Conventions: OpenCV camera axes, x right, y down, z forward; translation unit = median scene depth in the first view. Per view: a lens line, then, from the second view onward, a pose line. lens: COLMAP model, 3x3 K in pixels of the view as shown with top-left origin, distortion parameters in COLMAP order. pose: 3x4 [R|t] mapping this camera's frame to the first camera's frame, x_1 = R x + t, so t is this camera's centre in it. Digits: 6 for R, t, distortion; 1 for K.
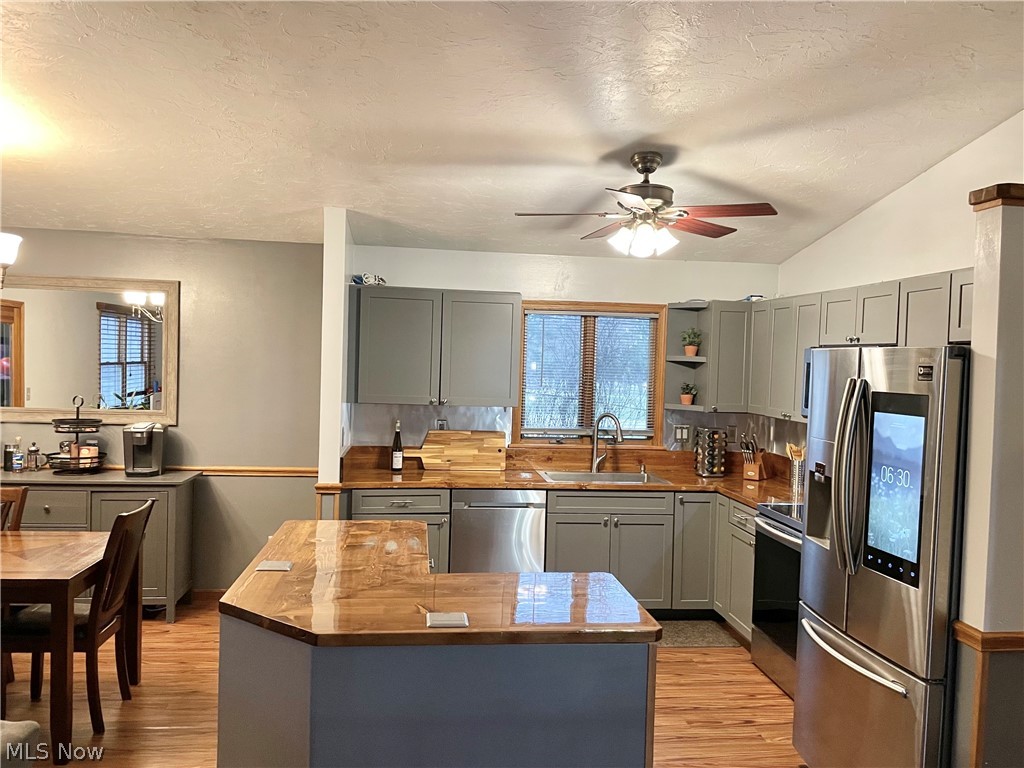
lens RADIAL K [[797.2, 0, 512.0], [0, 797.2, 384.0], [0, 0, 1]] dist [0.001622, 0.001758]
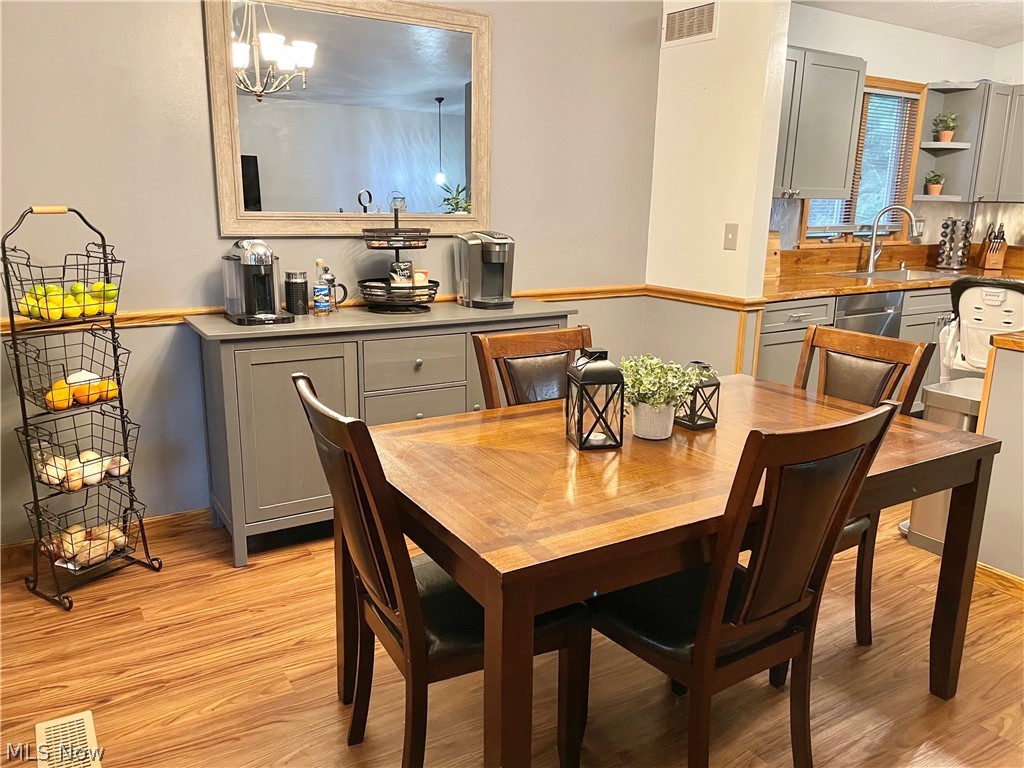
lens RADIAL K [[783.6, 0, 512.0], [0, 783.6, 384.0], [0, 0, 1]] dist [0.051042, -0.001250]
pose [[0.906795, -0.109663, 0.407059, -0.731903], [0.015028, 0.973369, 0.228750, 0.021631], [-0.421304, -0.201312, 0.884294, 0.354052]]
